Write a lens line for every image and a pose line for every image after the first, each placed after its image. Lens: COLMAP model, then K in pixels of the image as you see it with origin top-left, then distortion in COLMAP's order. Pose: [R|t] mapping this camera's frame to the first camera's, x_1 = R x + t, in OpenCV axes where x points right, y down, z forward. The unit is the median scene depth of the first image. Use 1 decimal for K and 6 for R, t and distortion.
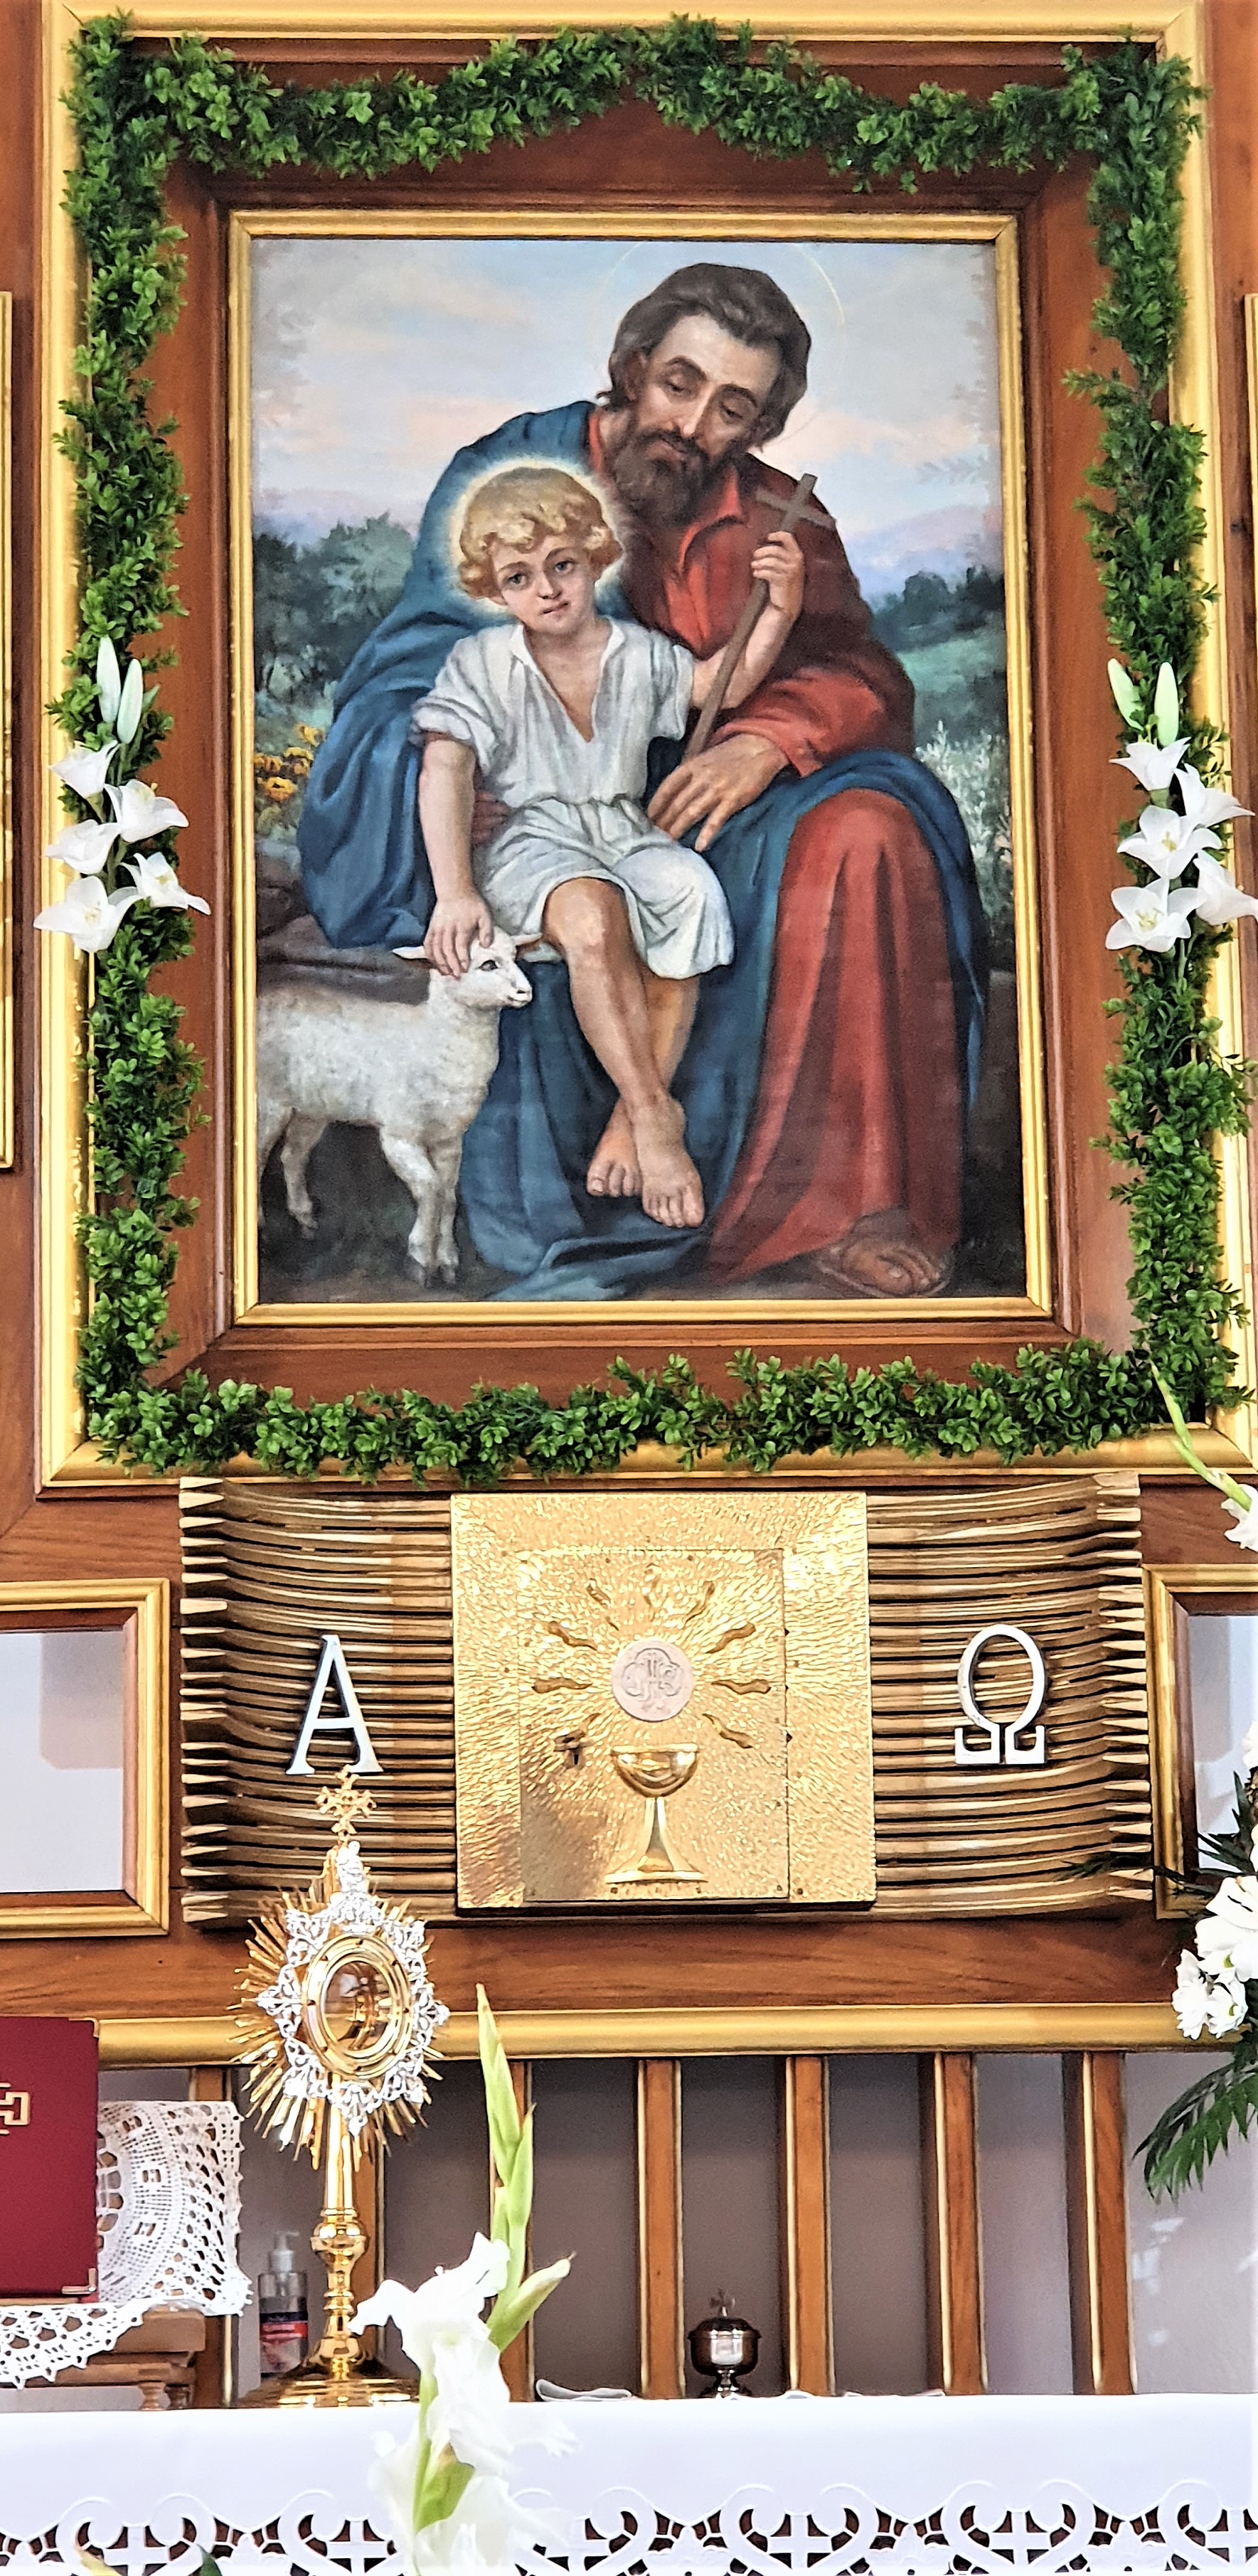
lens RADIAL K [[5292.5, 0, 633.3], [0, 5292.5, 1419.4], [0, 0, 1]] dist [0.190339, -0.470328]
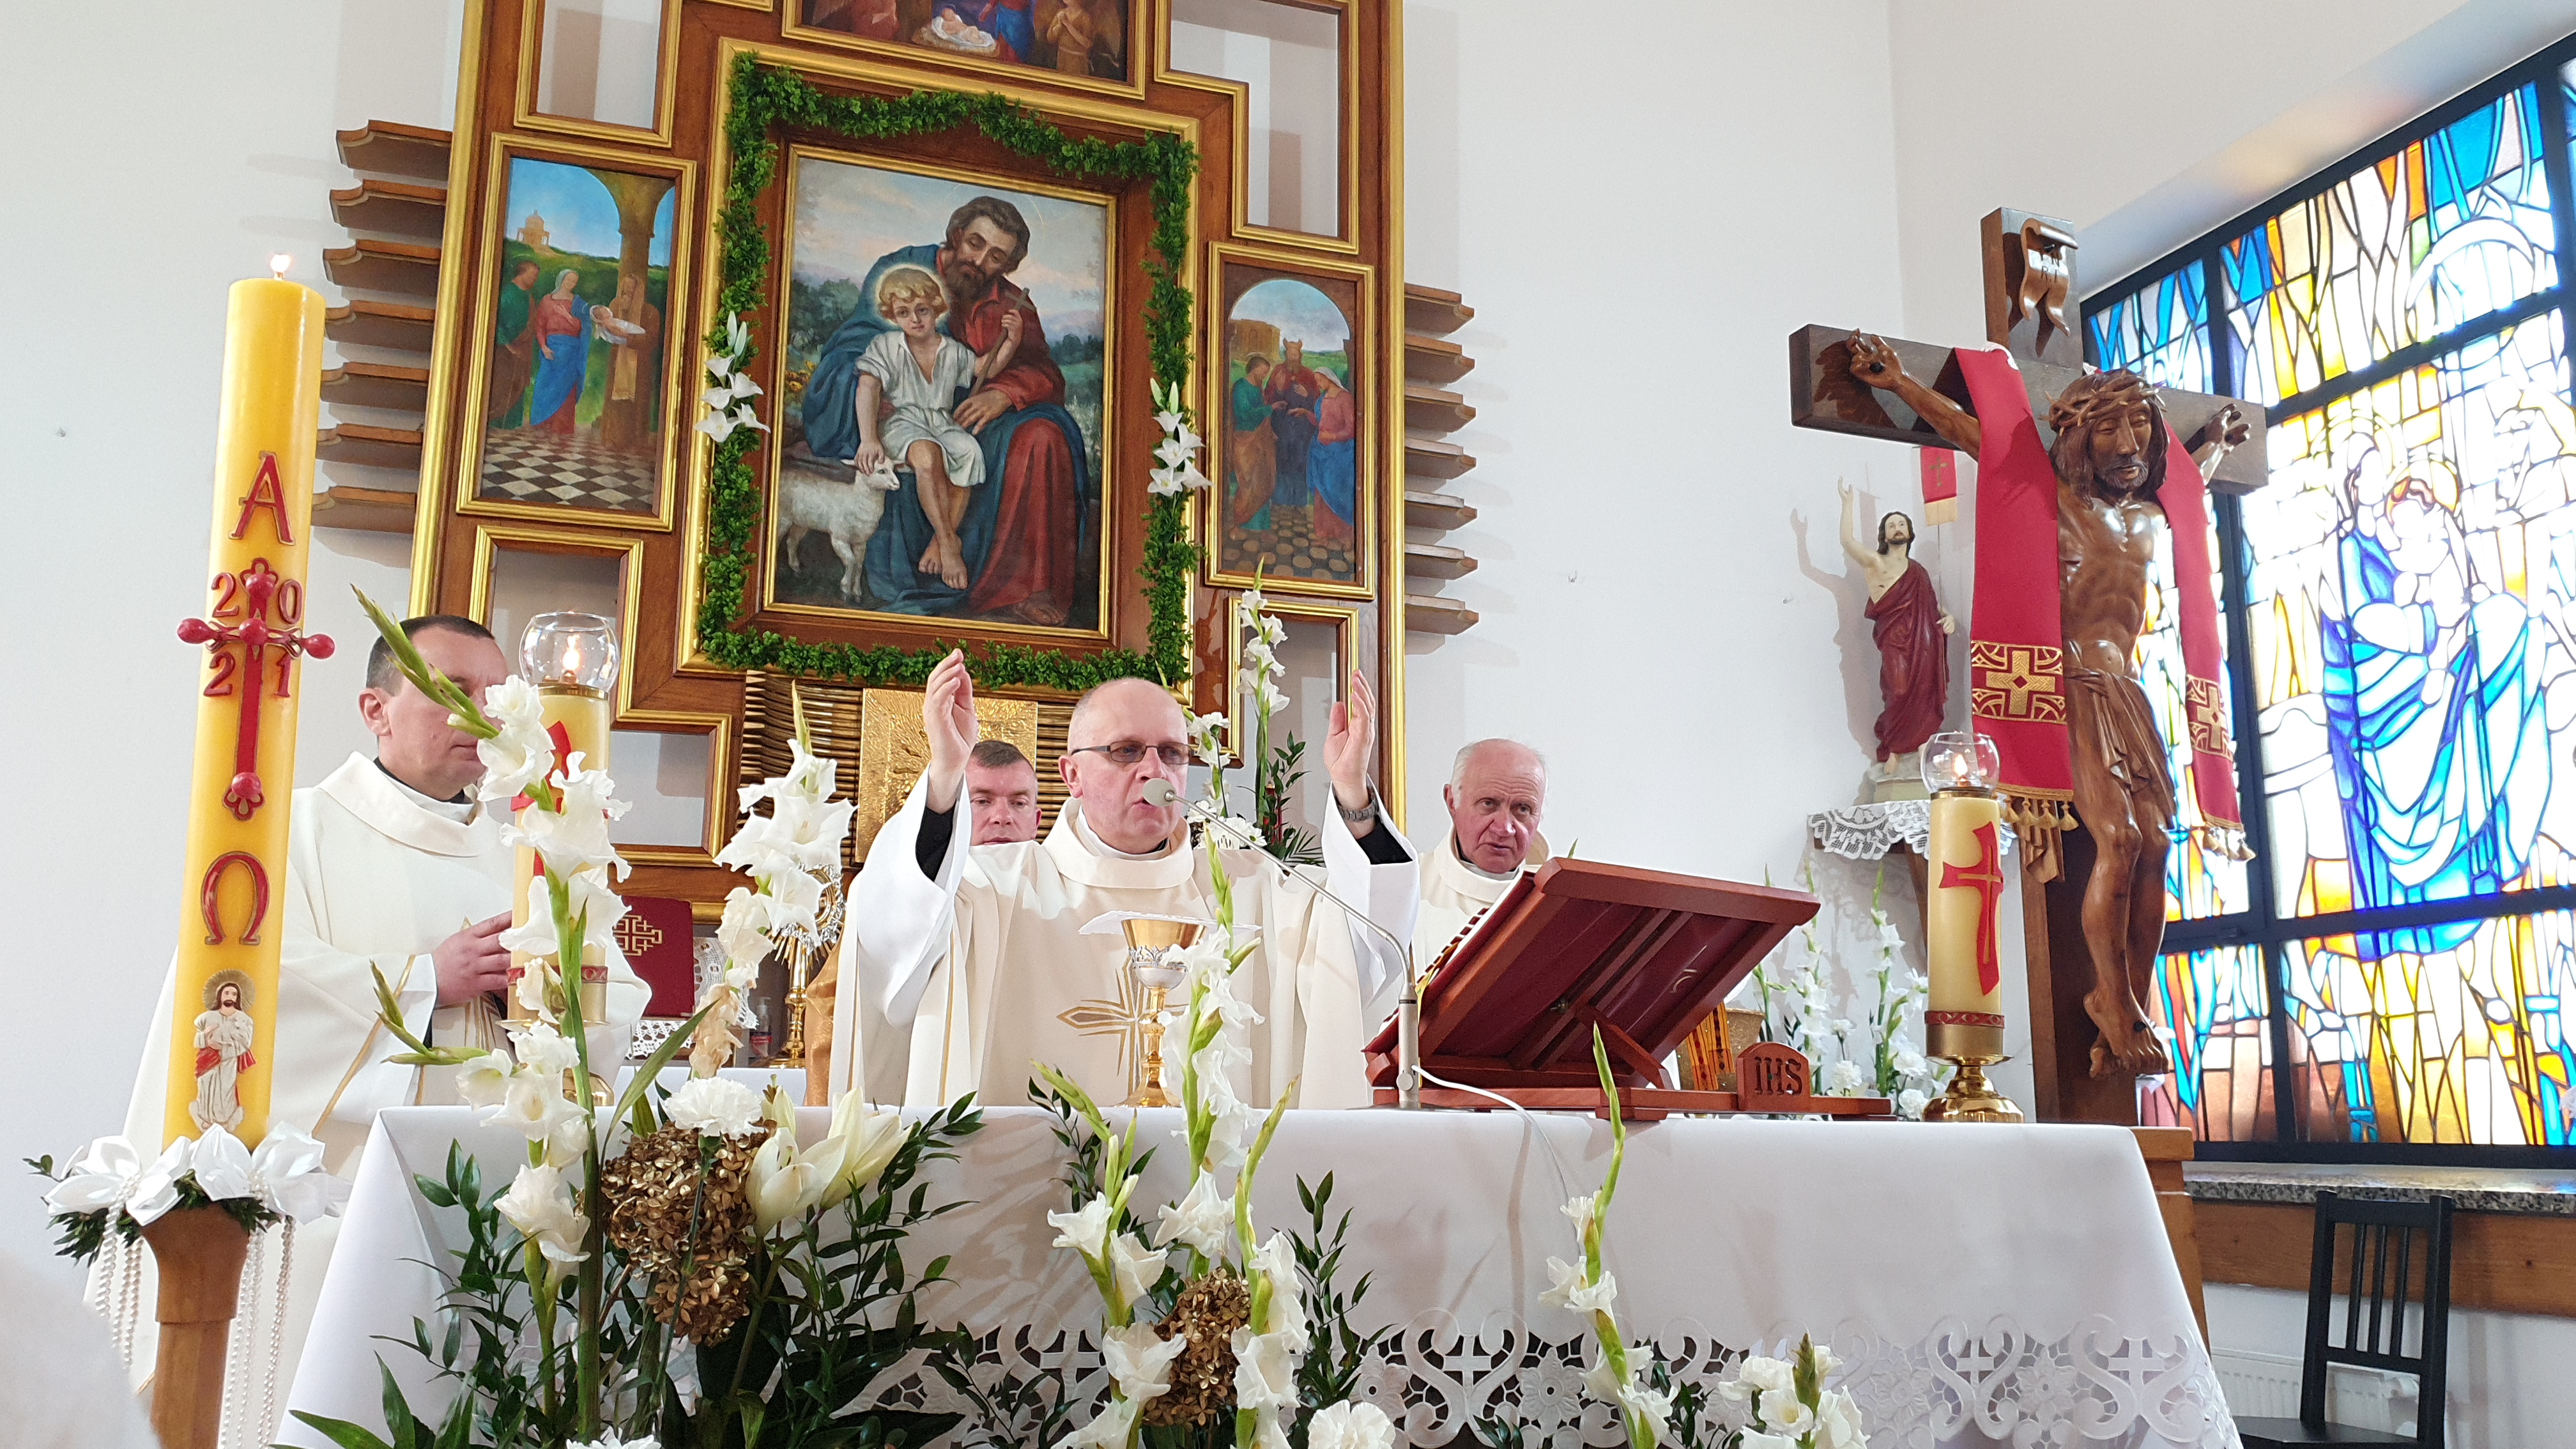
lens RADIAL K [[2042.7, 0, 1280.4], [0, 2042.7, 711.0], [0, 0, 1]] dist [0.188150, -0.599658]
pose [[0.960567, 0.080748, 0.266065, -0.095812], [-0.075664, 0.996702, -0.029322, 0.036000], [-0.267555, 0.008034, 0.963509, 0.065546]]
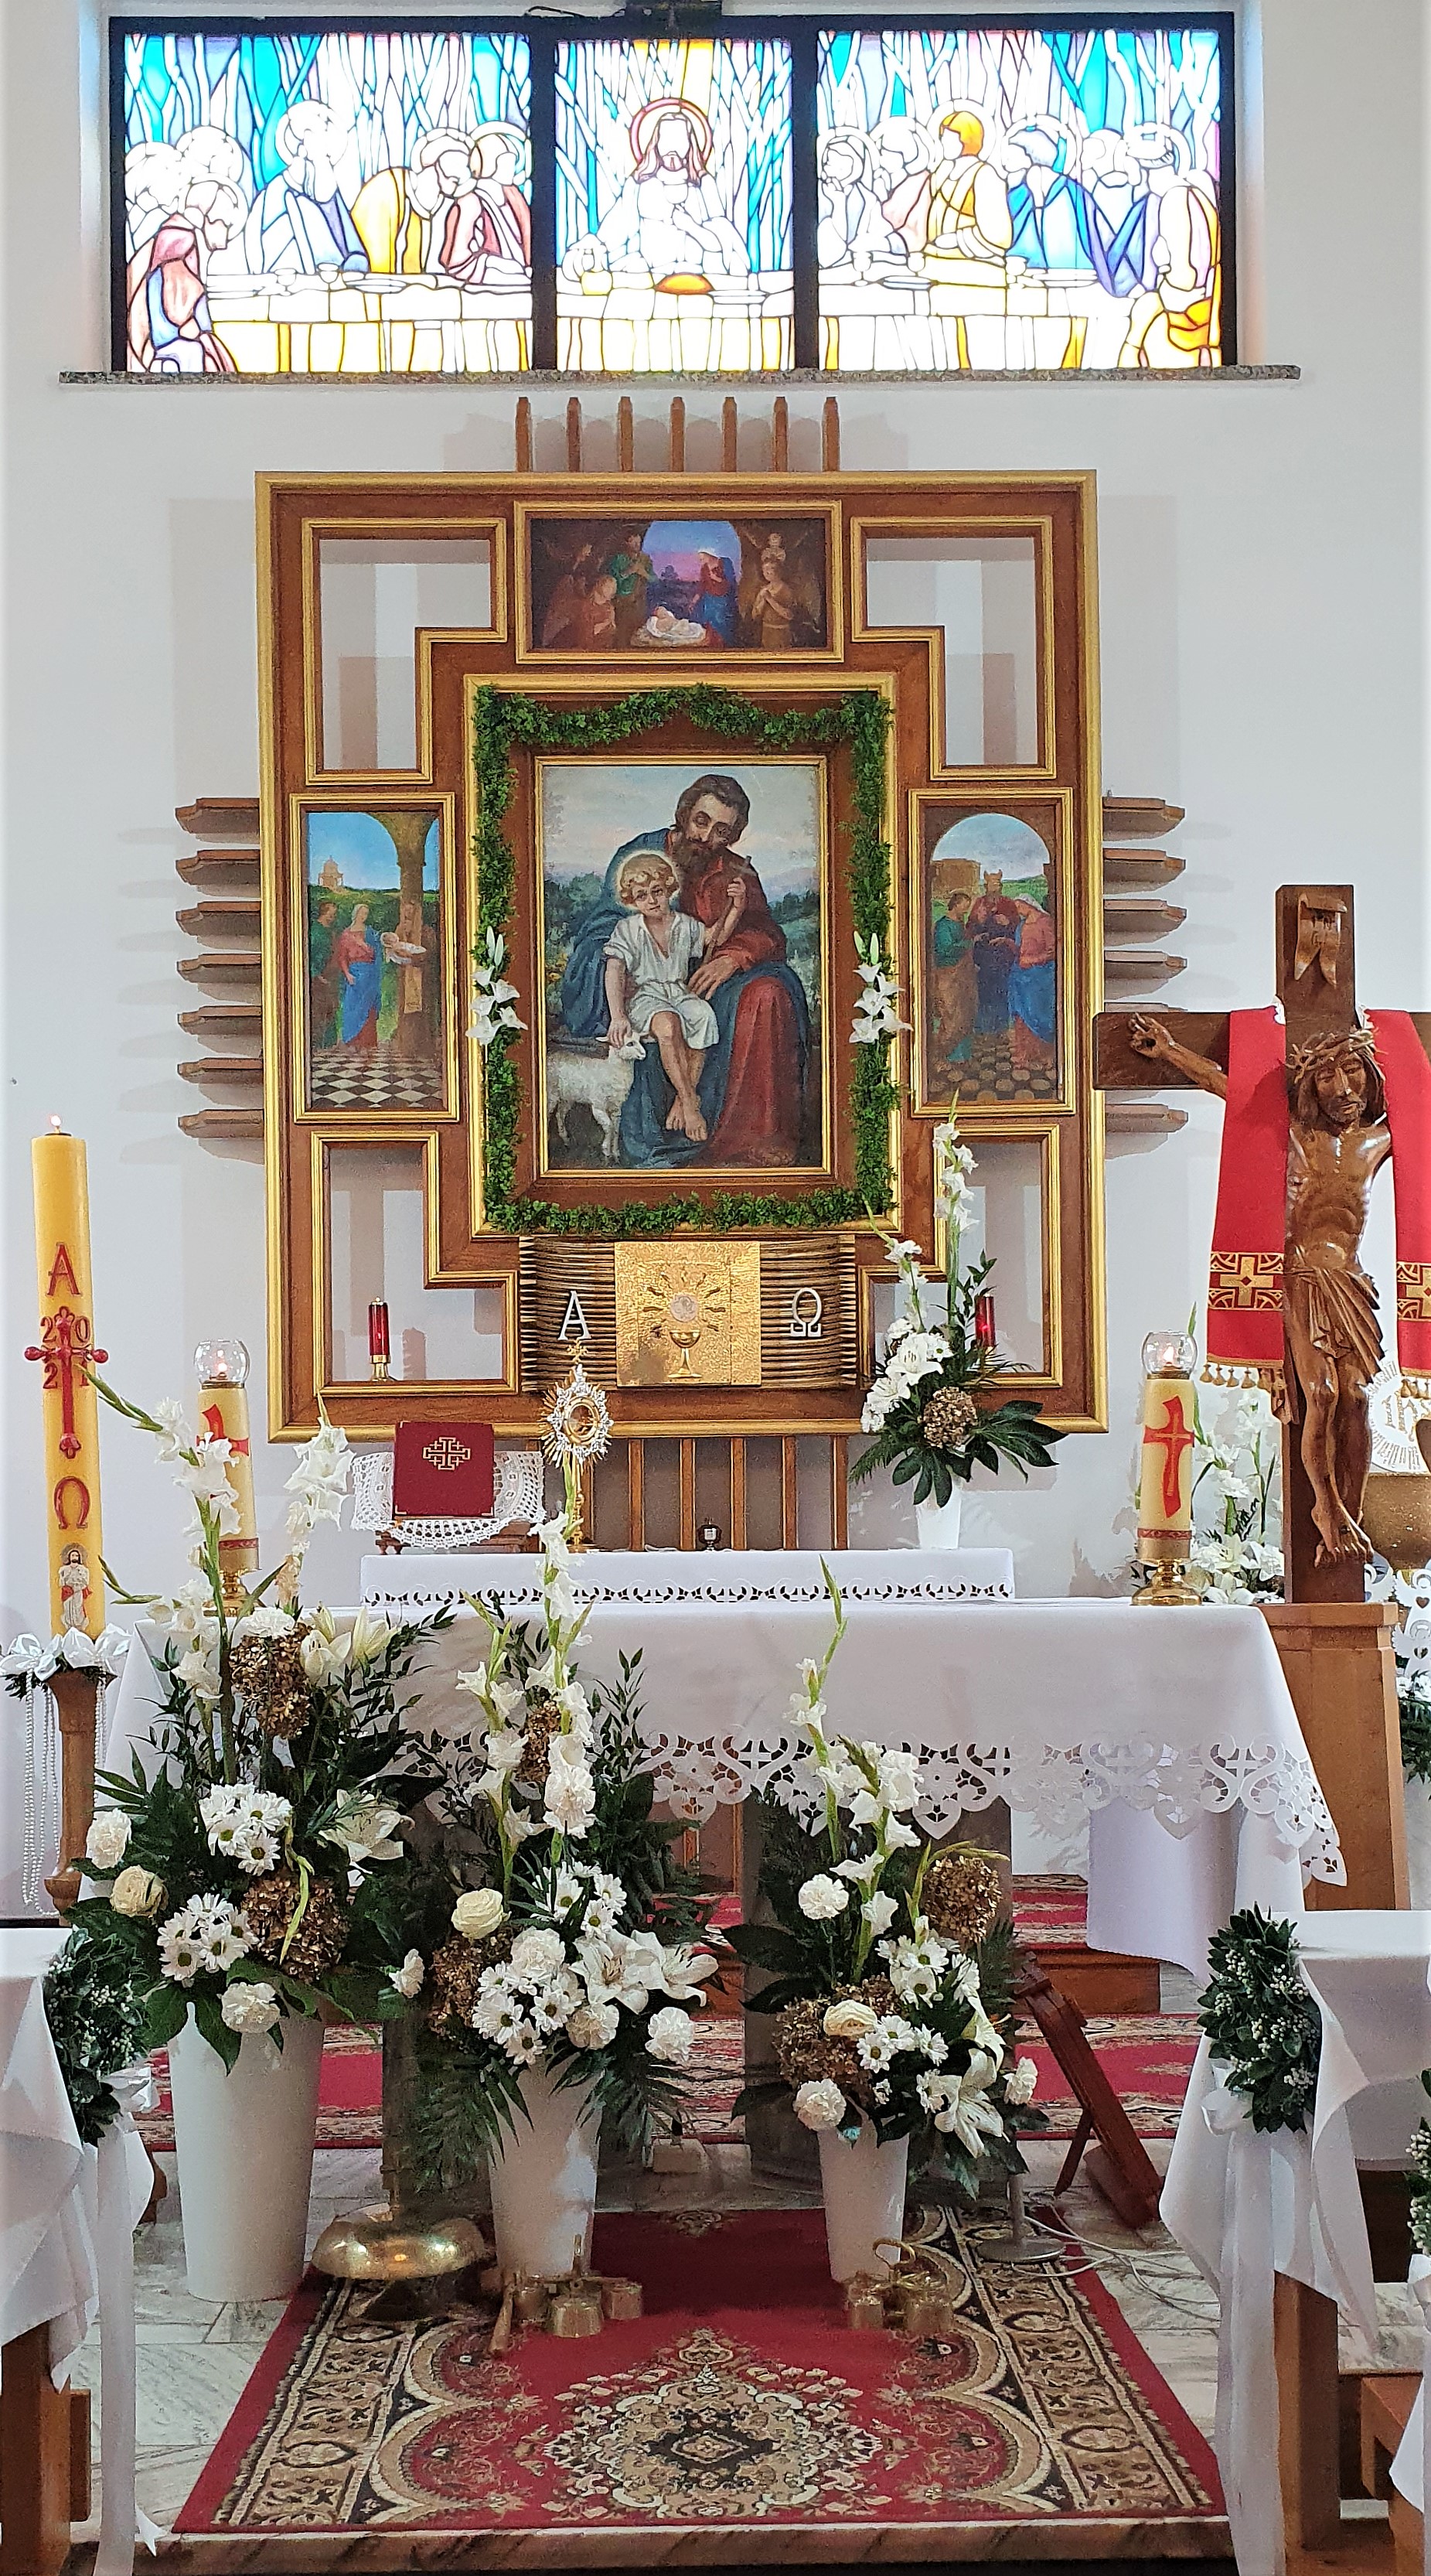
lens RADIAL K [[2375.0, 0, 690.2], [0, 2375.0, 1497.4], [0, 0, 1]] dist [0.276963, -1.037517]
pose [[0.999380, 0.005403, -0.034797, 0.050438], [0.000132, 0.987581, 0.157113, -0.050076], [0.035214, -0.157020, 0.986967, -0.280346]]
